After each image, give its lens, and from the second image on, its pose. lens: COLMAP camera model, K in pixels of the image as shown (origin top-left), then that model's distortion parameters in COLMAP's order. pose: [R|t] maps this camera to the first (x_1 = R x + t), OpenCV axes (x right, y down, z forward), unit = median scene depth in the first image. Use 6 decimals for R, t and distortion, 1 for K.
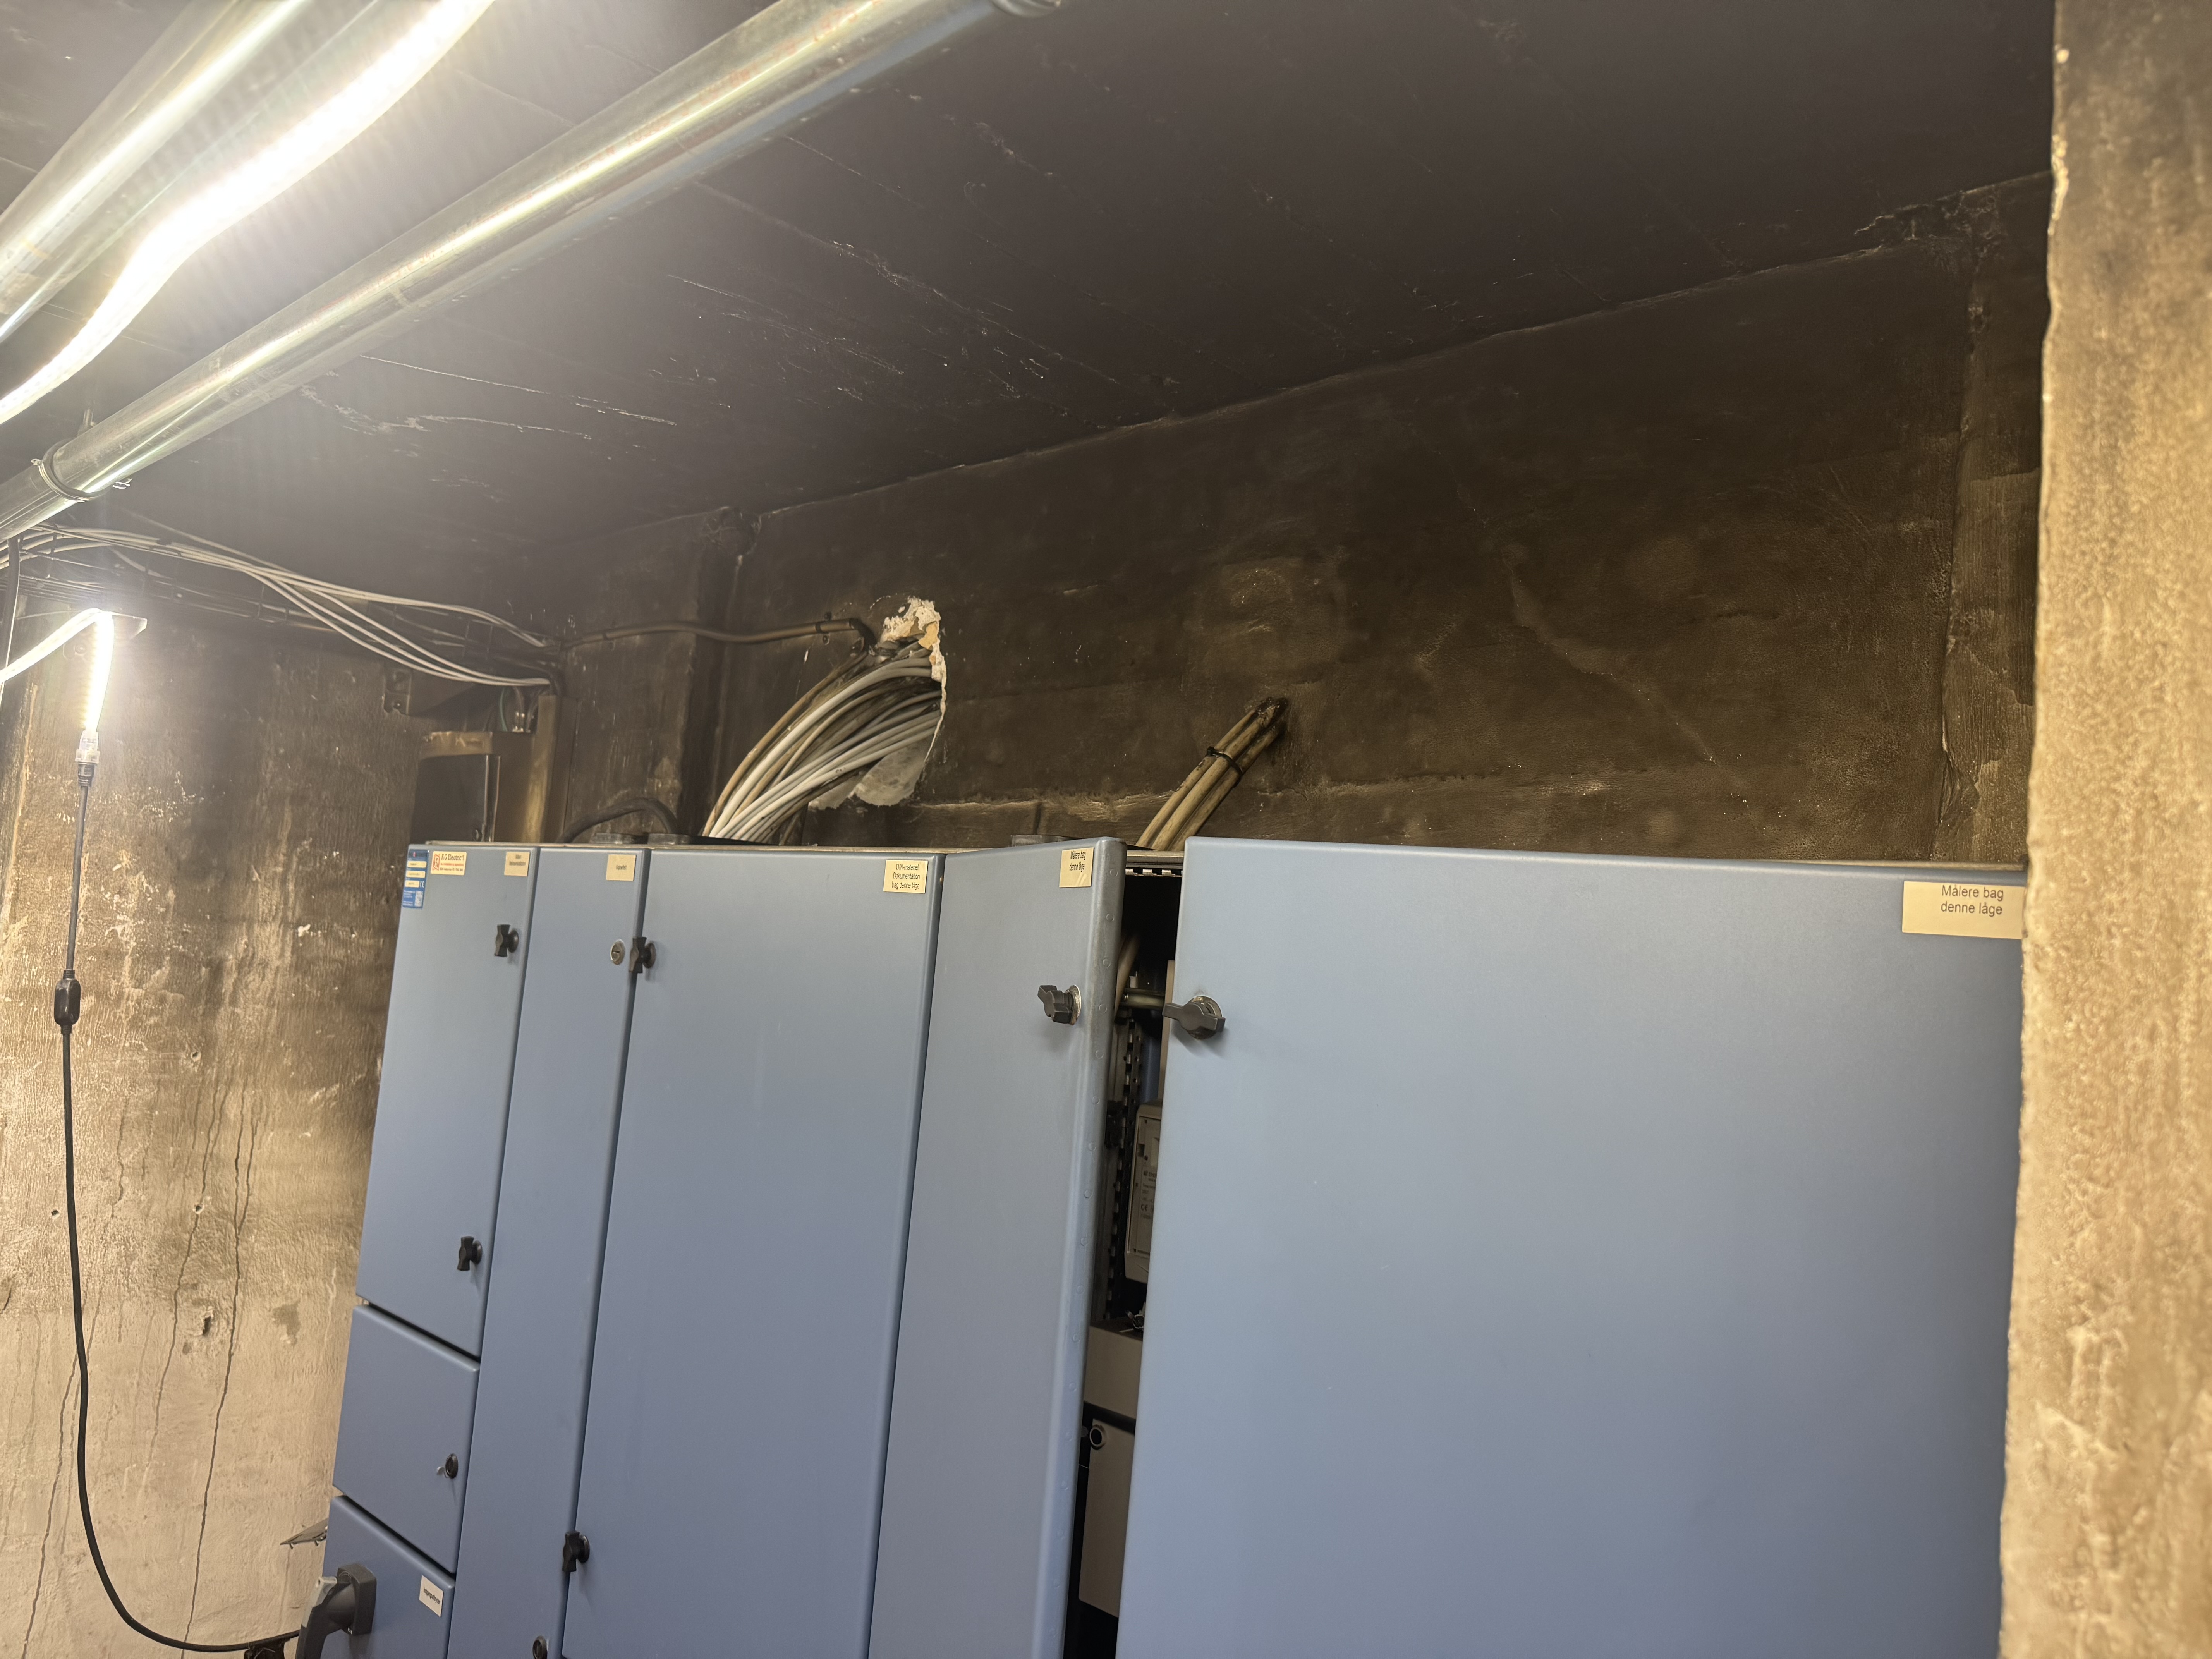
lens RADIAL K [[1514.5, 0, 1106.0], [0, 1514.5, 829.5], [0, 0, 1]] dist [0.134695, -0.252799]
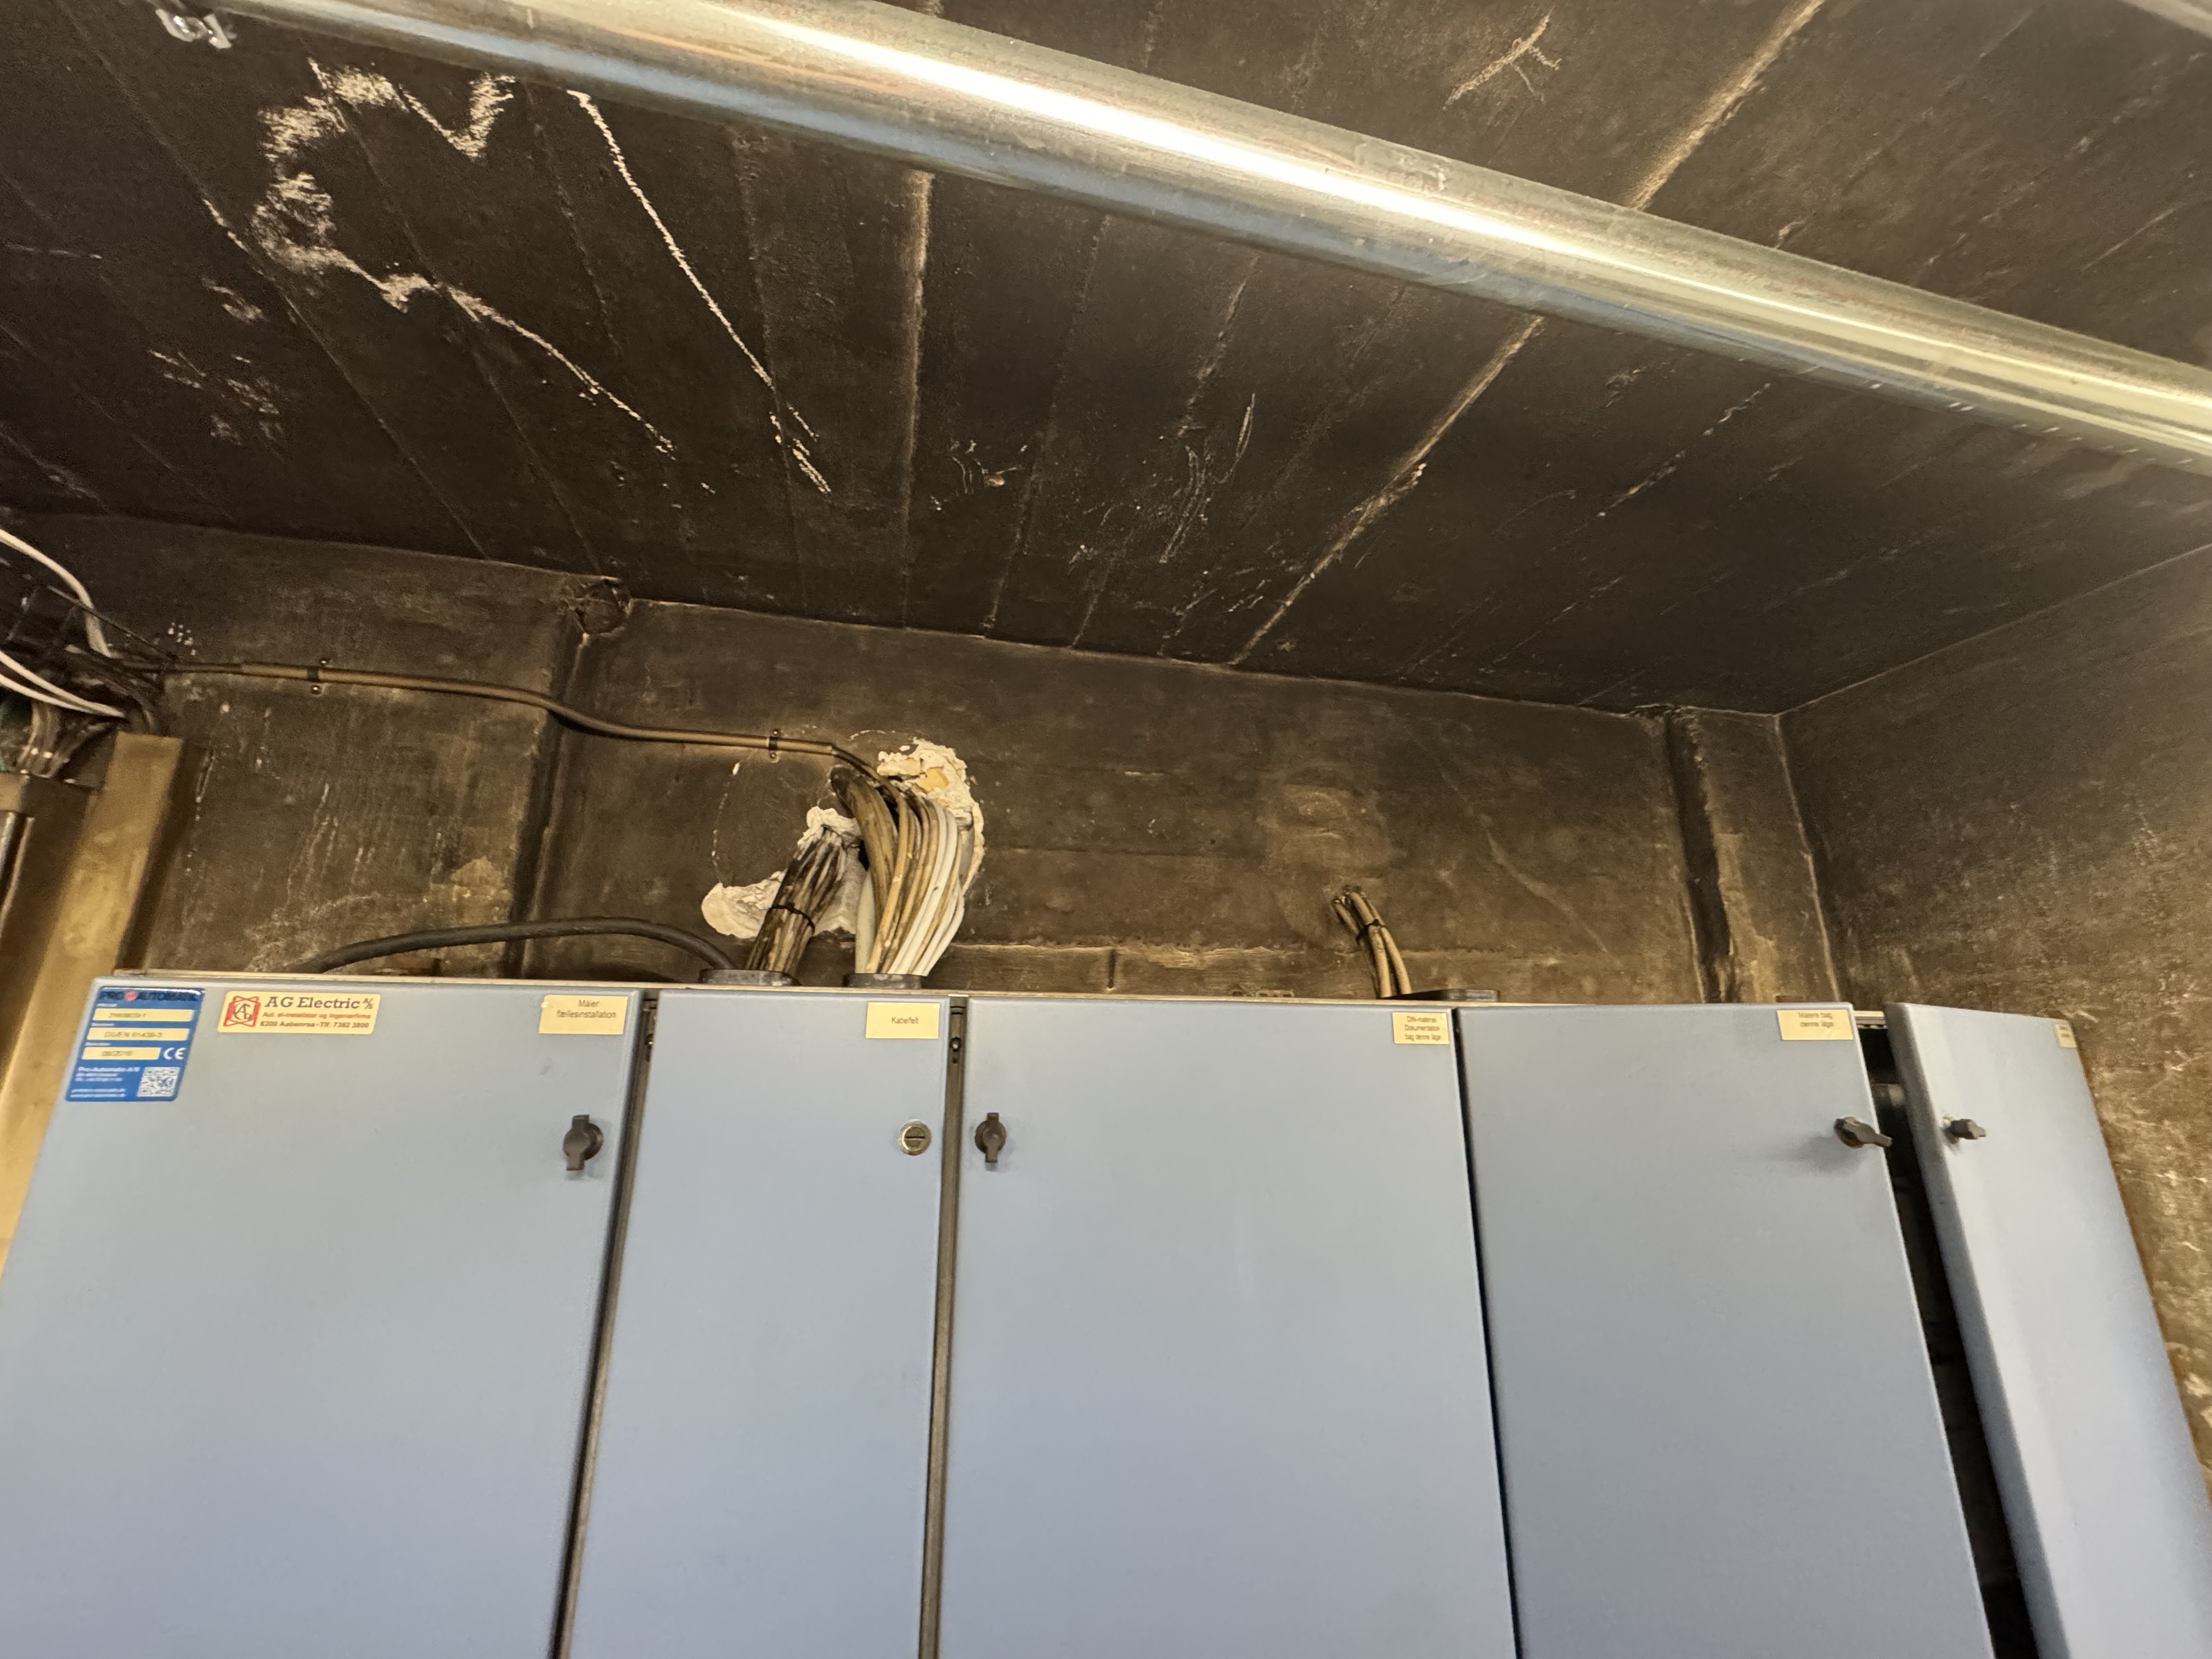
lens RADIAL K [[889.4, 0, 1106.0], [0, 889.4, 829.5], [0, 0, 1]] dist [-0.000634, -0.000634]
pose [[0.549442, 0.144248, 0.822986, -0.609956], [-0.029917, 0.987749, -0.153153, -0.004193], [-0.834996, 0.059528, 0.547027, 0.636273]]
